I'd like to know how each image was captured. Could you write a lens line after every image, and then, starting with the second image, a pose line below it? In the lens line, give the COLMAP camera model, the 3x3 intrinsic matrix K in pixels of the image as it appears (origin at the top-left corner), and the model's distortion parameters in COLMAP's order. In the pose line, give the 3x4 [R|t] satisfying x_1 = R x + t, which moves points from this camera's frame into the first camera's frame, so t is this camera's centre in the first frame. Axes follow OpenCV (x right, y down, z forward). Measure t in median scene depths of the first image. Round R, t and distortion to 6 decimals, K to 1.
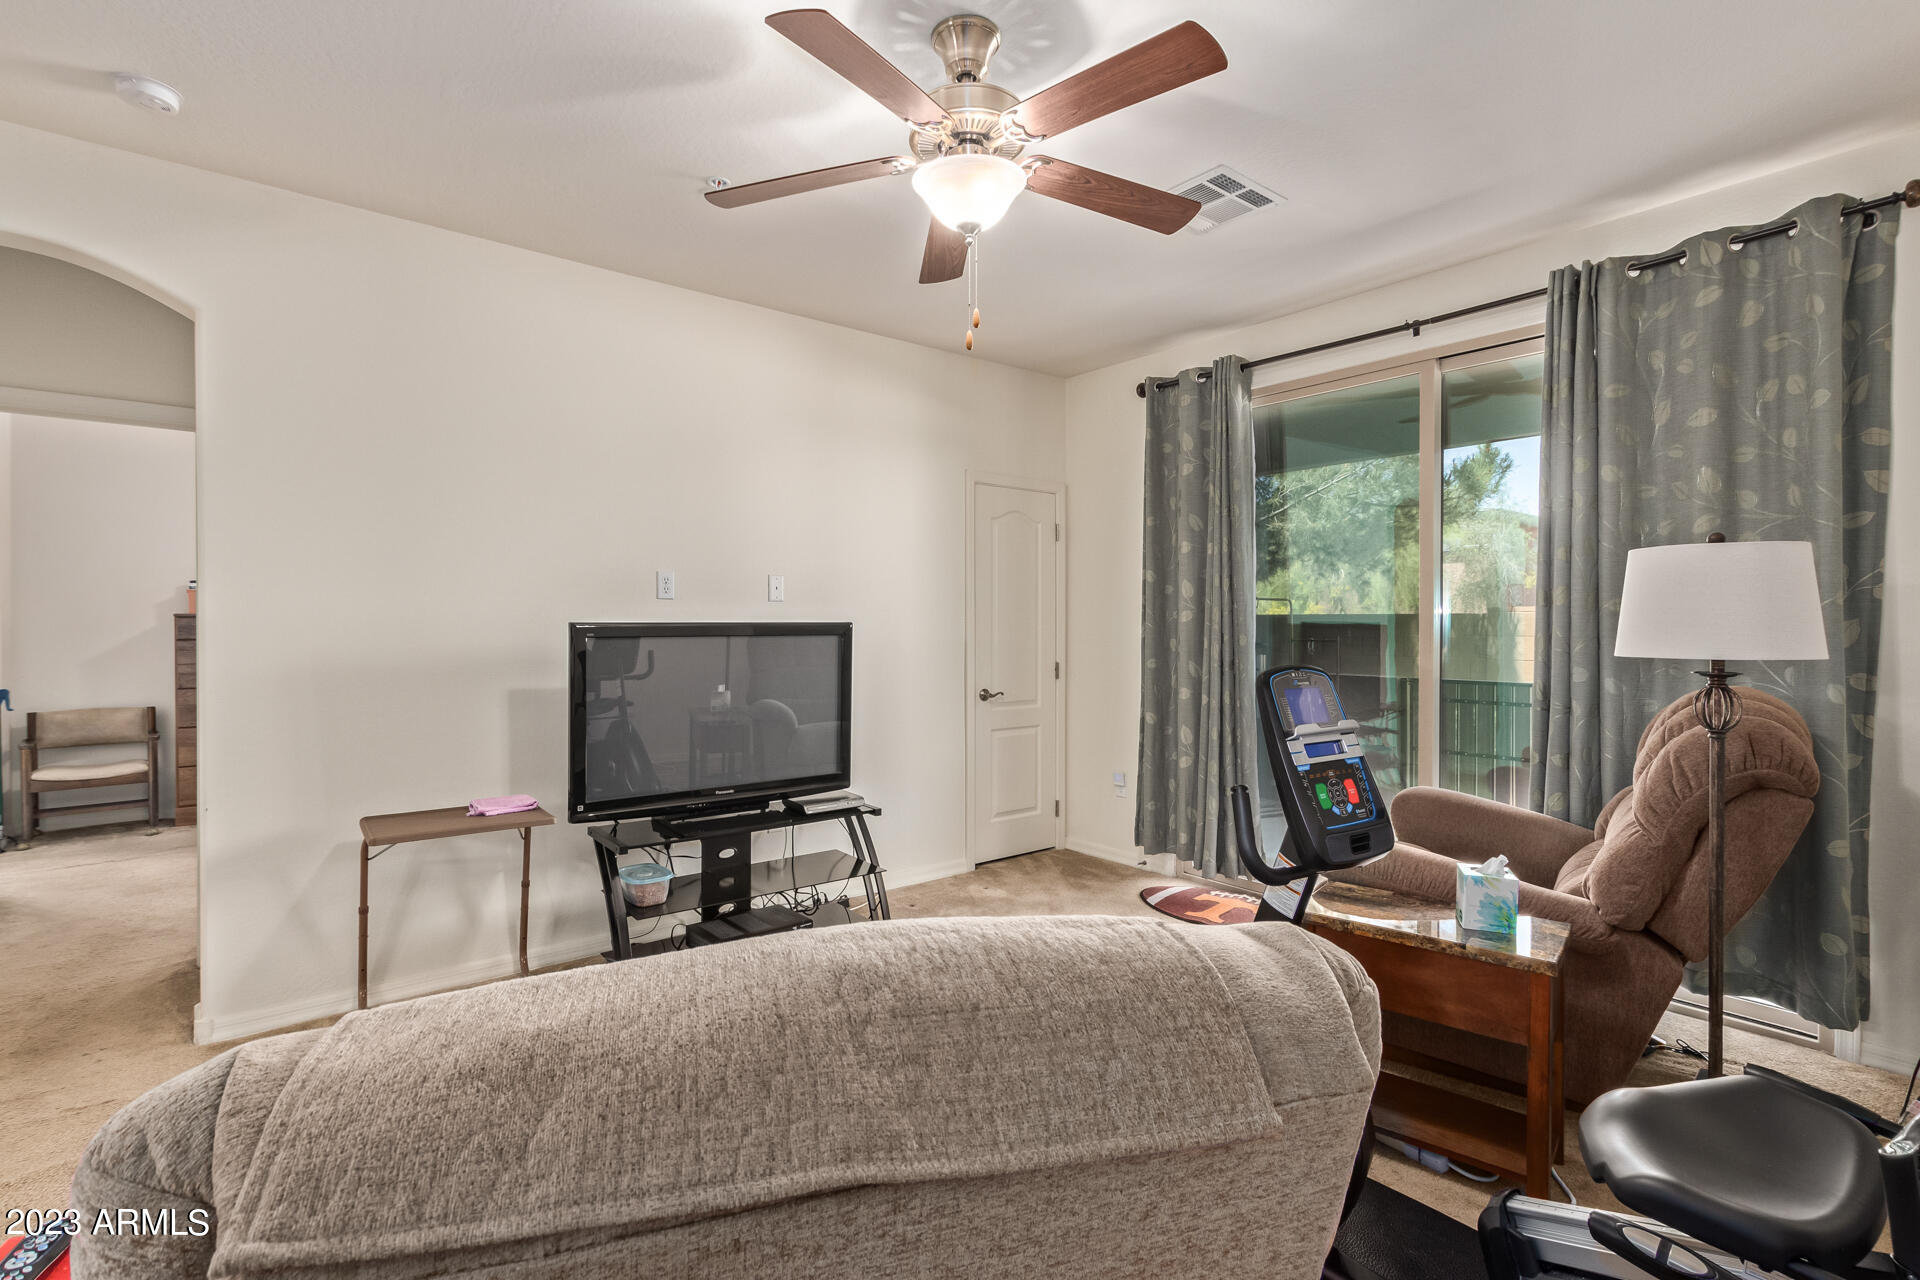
lens RADIAL K [[896.0, 0, 958.4], [0, 896.0, 636.3], [0, 0, 1]] dist [0.001811, -0.002111]
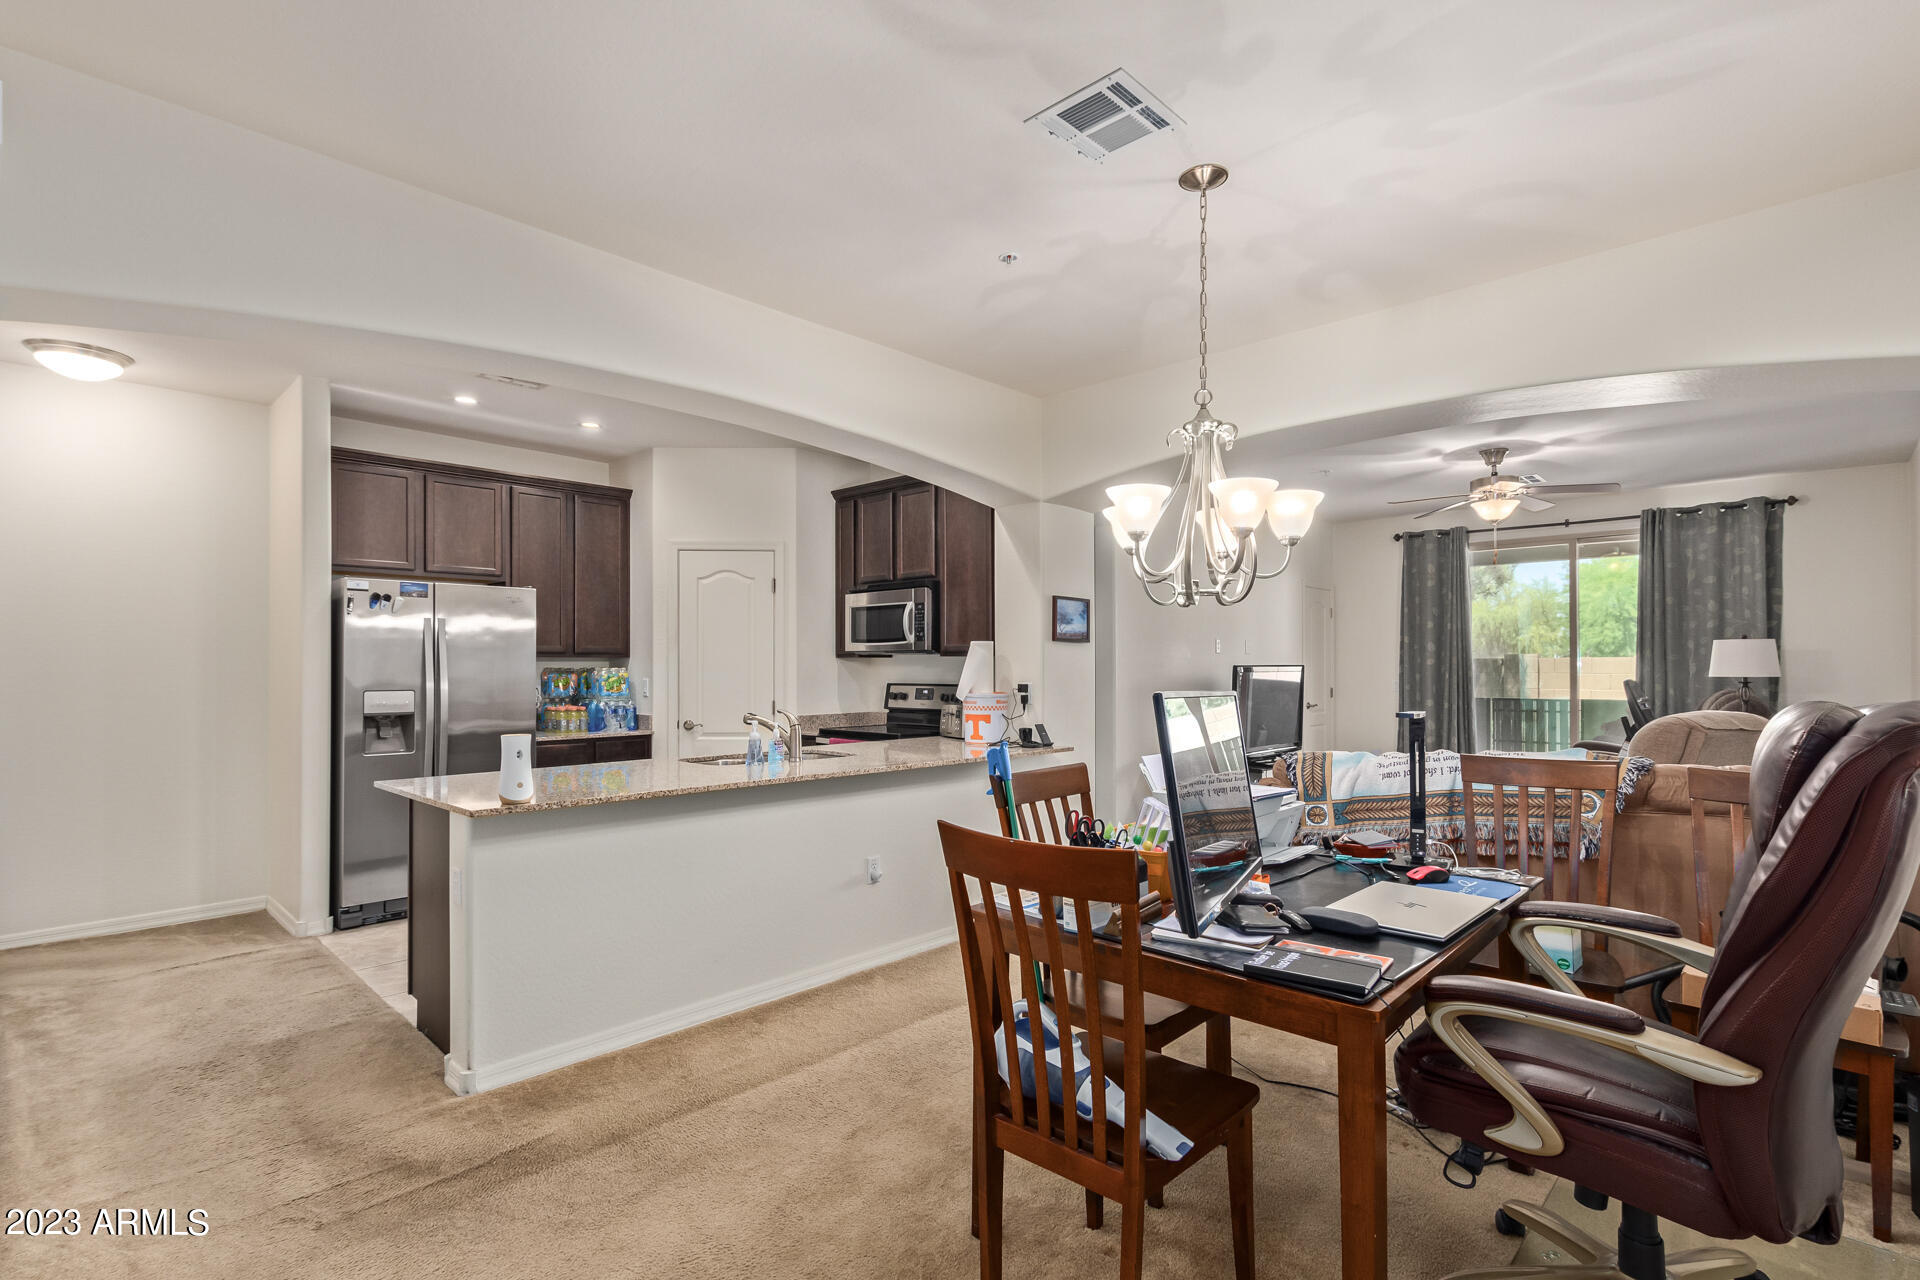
lens RADIAL K [[896.0, 0, 972.1], [0, 896.0, 669.2], [0, 0, 1]] dist [0.001811, -0.002111]
pose [[0.992281, -0.003605, 0.123959, -1.450720], [0.004672, 0.999954, -0.008320, 0.008270], [-0.123923, 0.008835, 0.992253, -1.153428]]
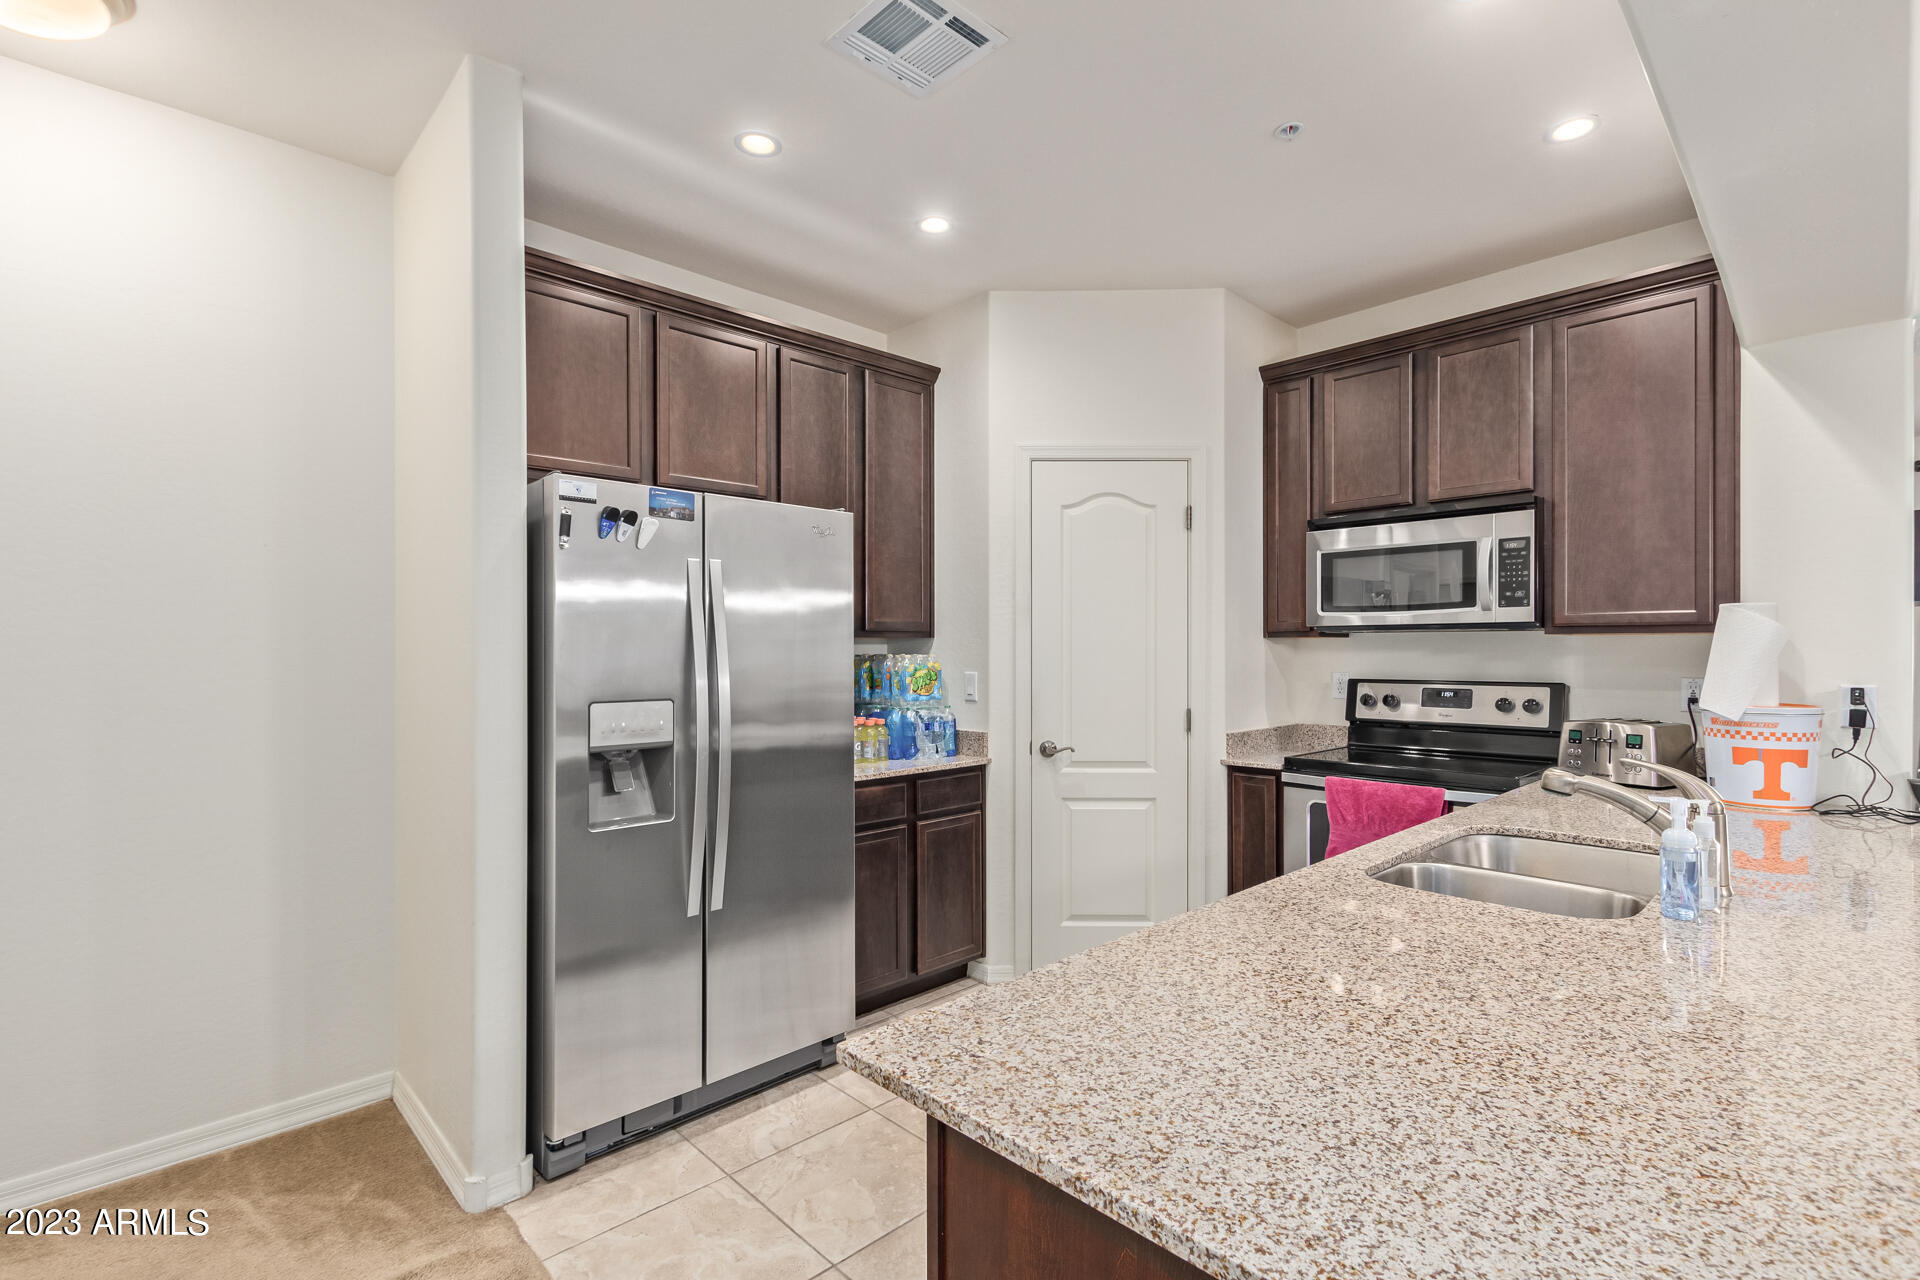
lens RADIAL K [[896.0, 0, 969.5], [0, 896.0, 656.4], [0, 0, 1]] dist [0.001811, -0.002111]
pose [[0.997256, -0.005113, 0.073851, -2.063620], [0.005481, 0.999974, -0.004782, -0.007587], [-0.073824, 0.005174, 0.997258, -0.234384]]
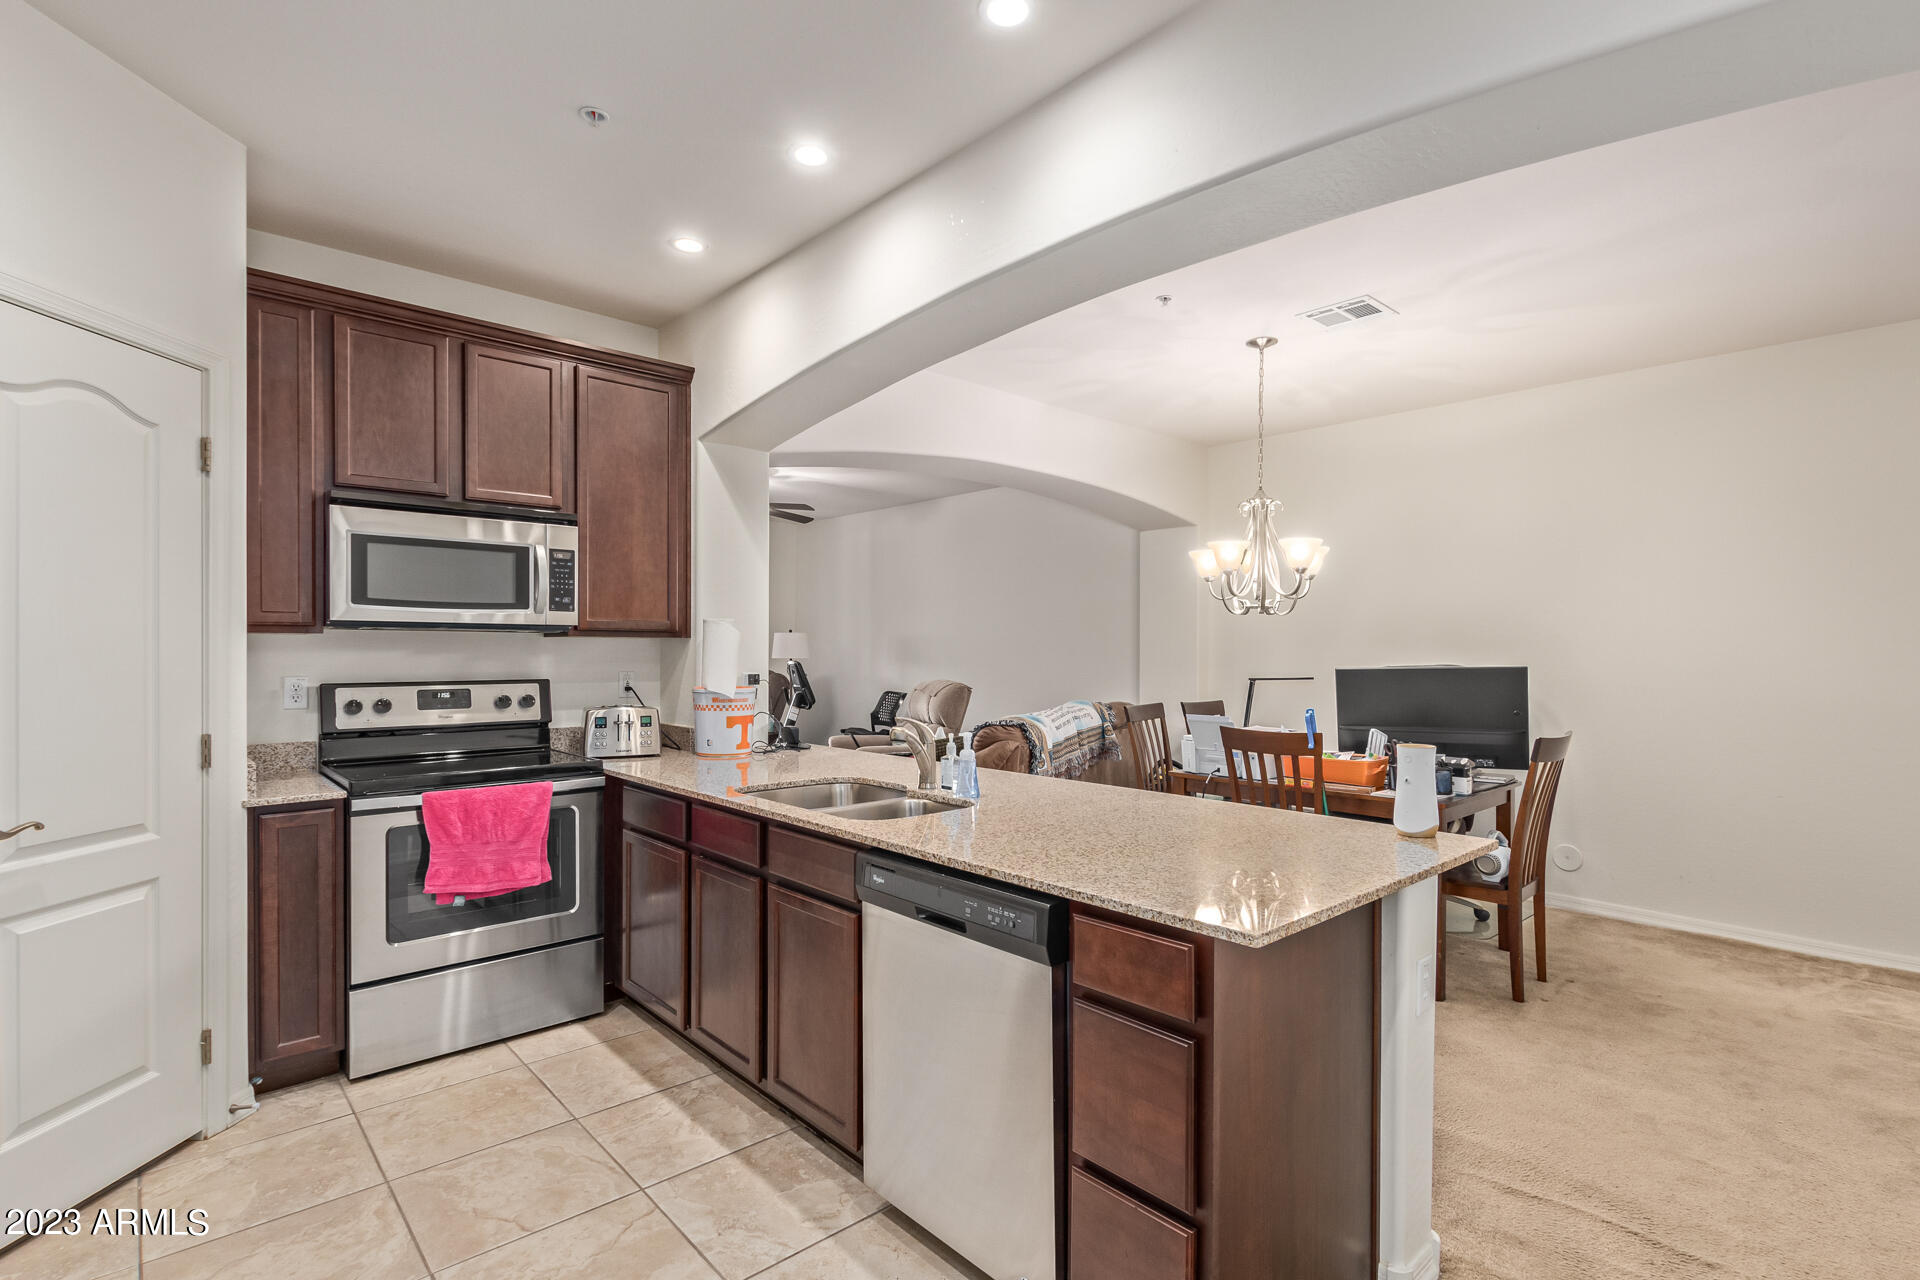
lens RADIAL K [[896.0, 0, 961.9], [0, 896.0, 647.9], [0, 0, 1]] dist [0.001811, -0.002111]
pose [[-0.038283, -0.000397, 0.999267, -2.564353], [0.009066, 0.999959, 0.000745, -0.015931], [-0.999226, 0.009087, -0.038278, 0.316222]]
